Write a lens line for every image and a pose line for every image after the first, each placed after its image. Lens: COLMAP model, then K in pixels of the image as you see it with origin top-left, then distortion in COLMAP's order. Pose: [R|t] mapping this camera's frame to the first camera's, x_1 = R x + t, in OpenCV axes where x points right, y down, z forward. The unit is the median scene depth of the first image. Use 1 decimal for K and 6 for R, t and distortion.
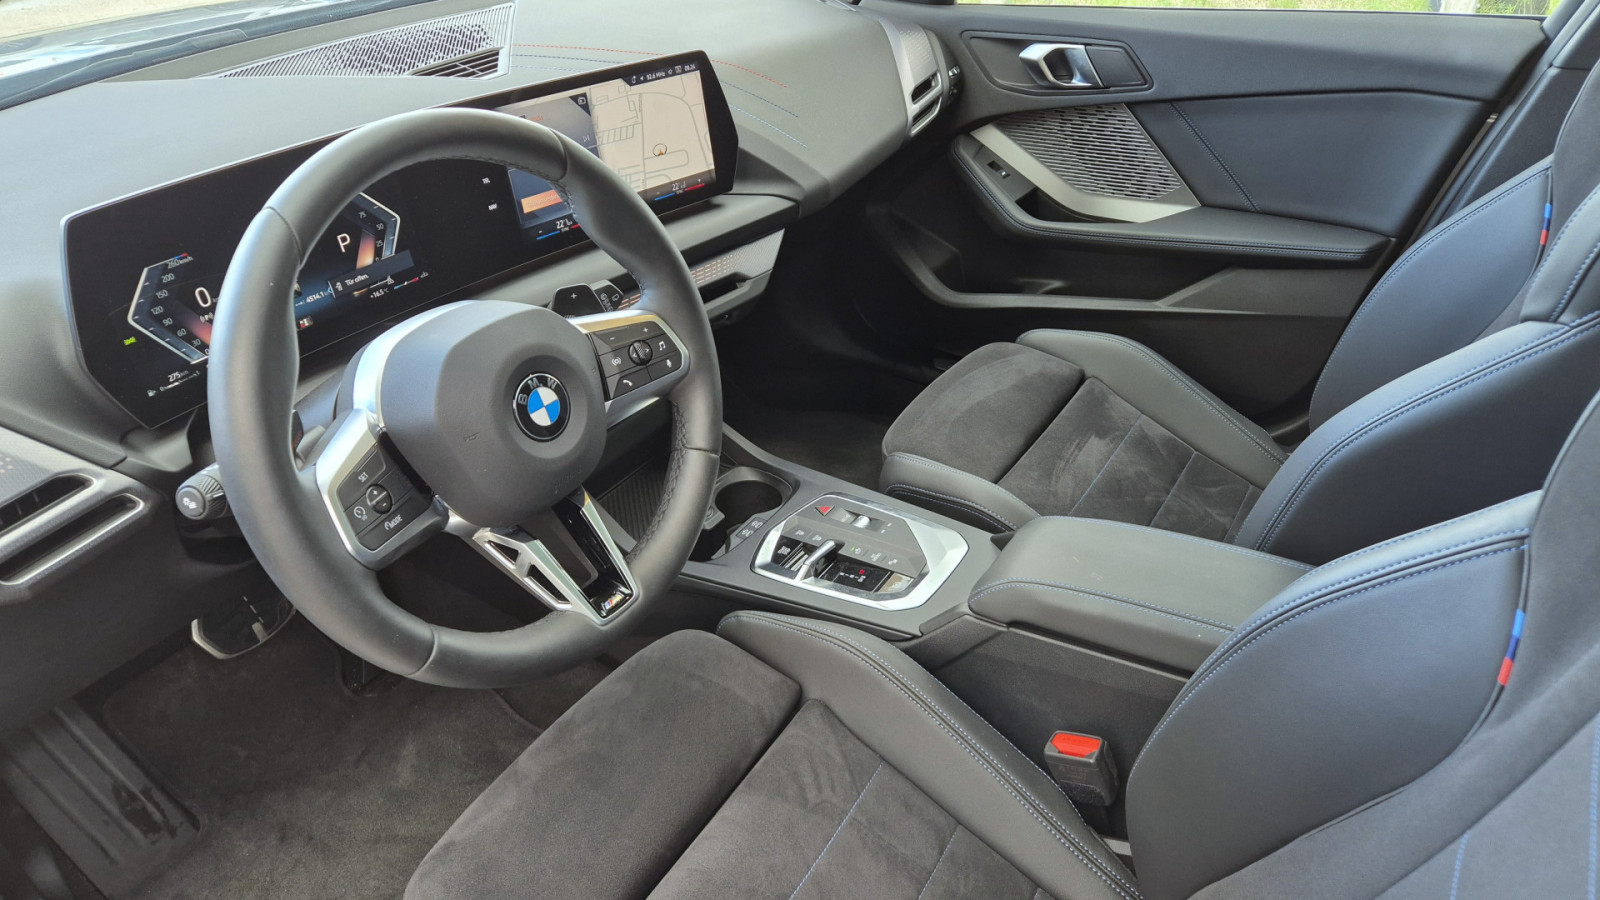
lens RADIAL K [[1041.3, 0, 808.5], [0, 1041.3, 457.7], [0, 0, 1]] dist [0.015905, 0.000067]
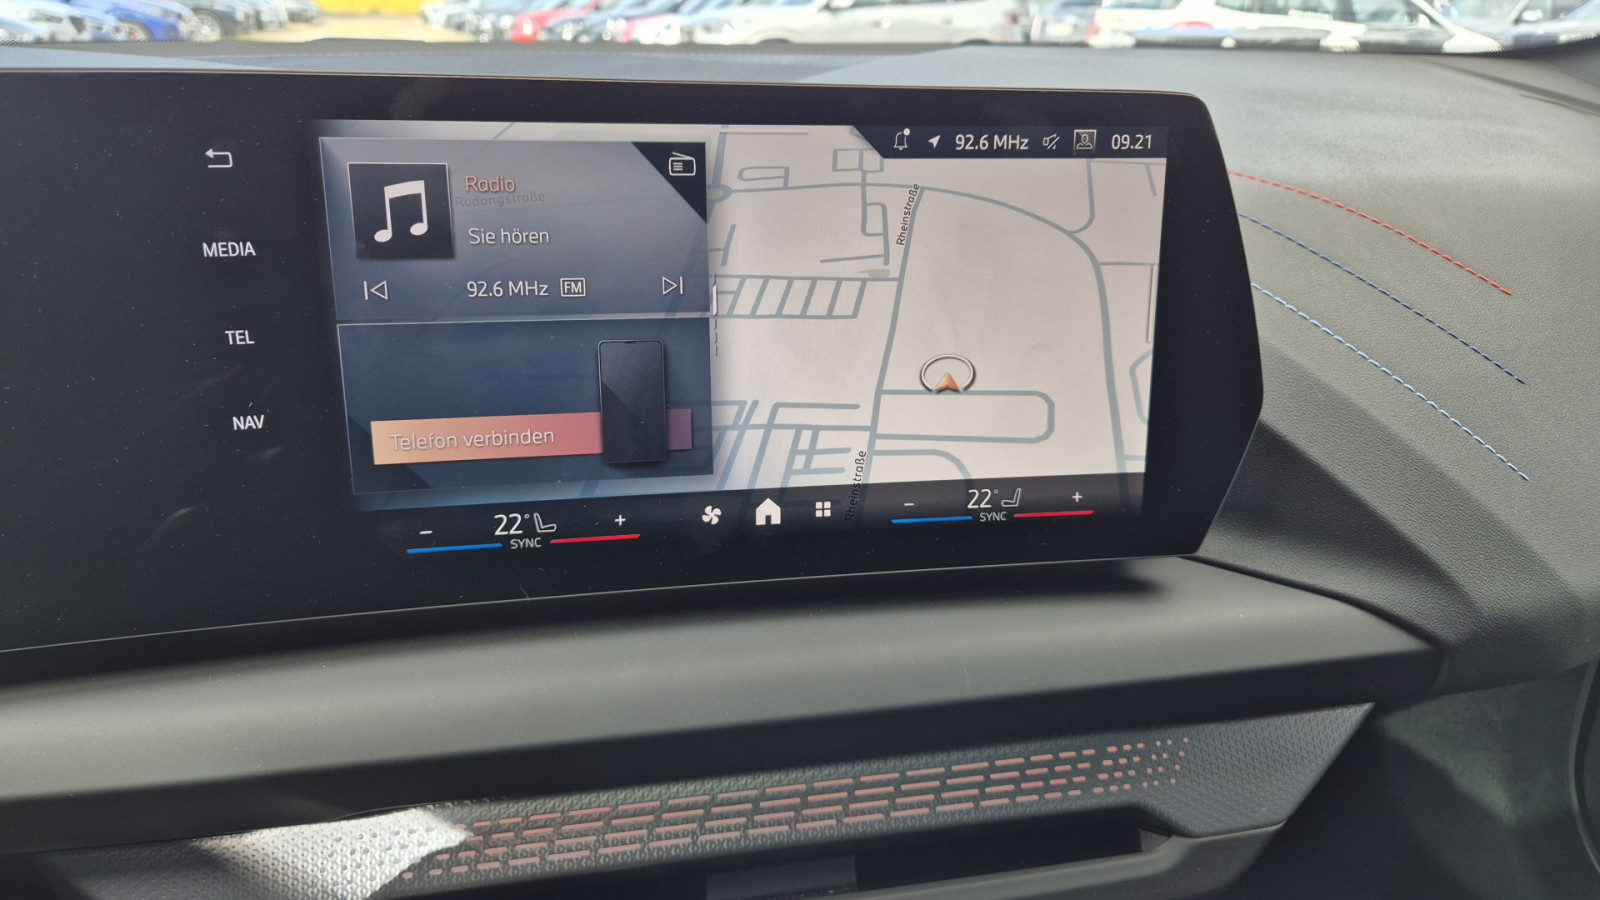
lens RADIAL K [[1041.3, 0, 808.5], [0, 1041.3, 457.7], [0, 0, 1]] dist [0.015905, 0.000067]
pose [[0.793723, 0.236754, -0.560314, 0.001965], [-0.351306, 0.930409, -0.104515, -0.234235], [0.496577, 0.279798, 0.821660, 0.760993]]
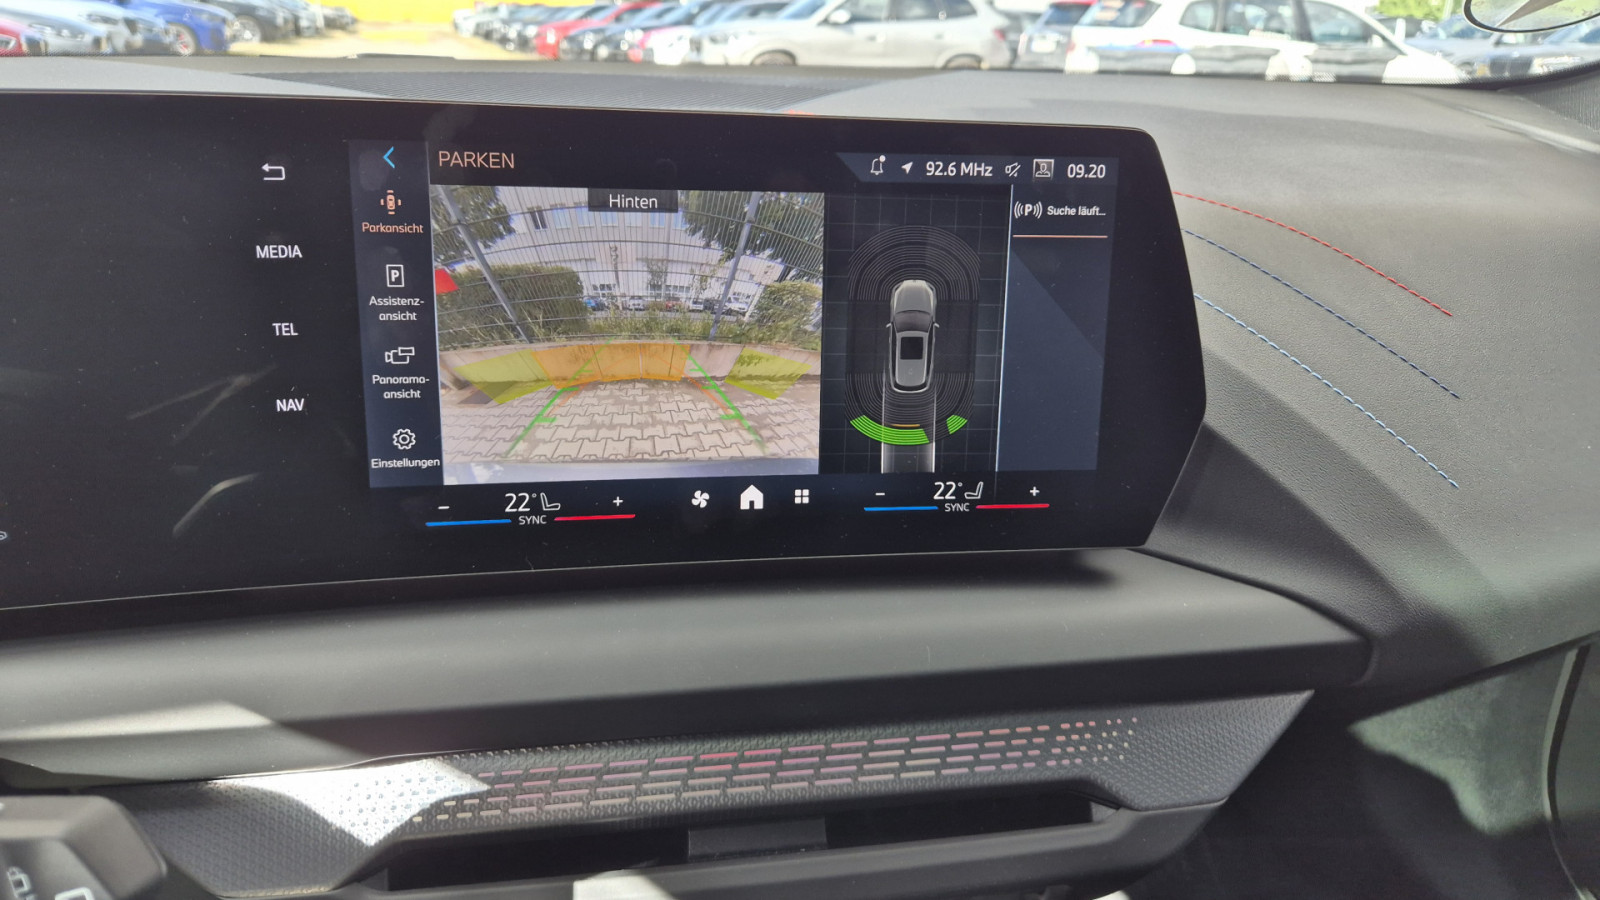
lens RADIAL K [[1023.3, 0, 795.3], [0, 1023.3, 441.4], [0, 0, 1]] dist [0.031357, -0.036467]
pose [[0.776206, 0.246235, -0.580408, 0.024795], [-0.376064, 0.919709, -0.112747, -0.231774], [0.506044, 0.305785, 0.806483, 0.744188]]
